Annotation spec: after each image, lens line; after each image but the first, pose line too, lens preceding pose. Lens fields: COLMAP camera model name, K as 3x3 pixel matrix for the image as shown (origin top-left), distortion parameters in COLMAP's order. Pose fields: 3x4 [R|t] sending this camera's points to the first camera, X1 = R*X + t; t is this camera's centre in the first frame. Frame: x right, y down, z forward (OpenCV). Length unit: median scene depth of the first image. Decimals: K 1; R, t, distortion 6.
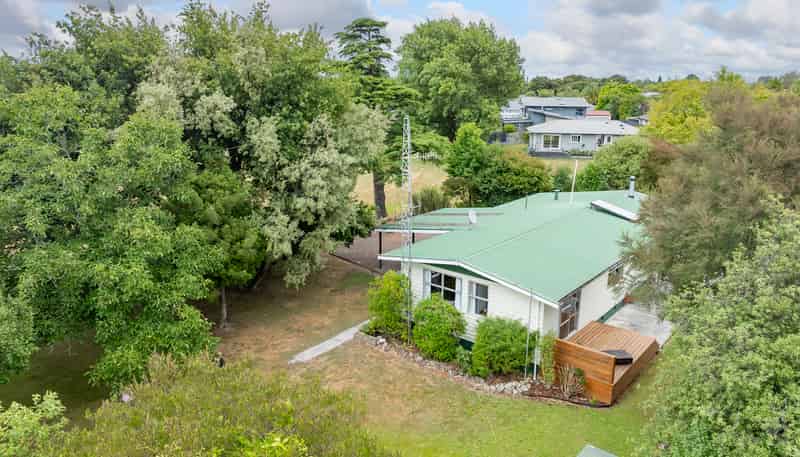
lens RADIAL K [[565.4, 0, 398.0], [0, 565.4, 230.0], [0, 0, 1]] dist [-0.004221, -0.054446]
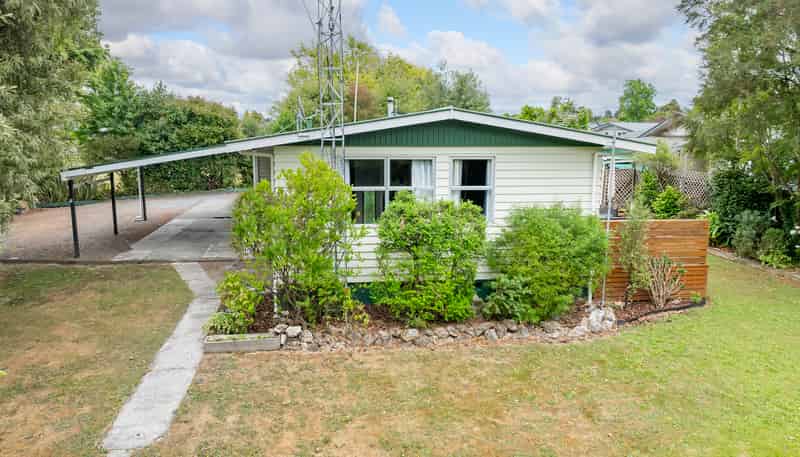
lens RADIAL K [[565.4, 0, 398.0], [0, 565.4, 230.0], [0, 0, 1]] dist [-0.004221, -0.054446]
pose [[0.685099, -0.130831, 0.716605, -0.282656], [0.185610, 0.982621, 0.001948, 0.143439], [-0.704406, 0.131675, 0.697477, 0.680652]]
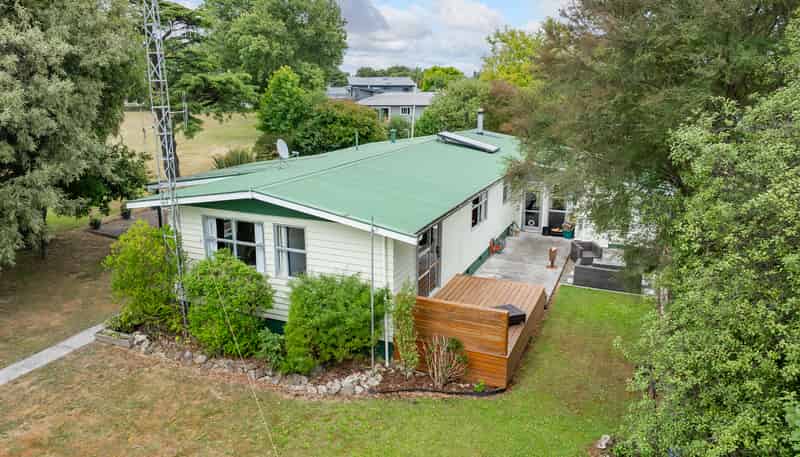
lens RADIAL K [[565.4, 0, 398.0], [0, 565.4, 230.0], [0, 0, 1]] dist [-0.004221, -0.054446]
pose [[0.956949, -0.074802, 0.280453, 0.080723], [0.074828, 0.997140, 0.010633, 0.099276], [-0.280446, 0.010810, 0.959809, 0.358240]]
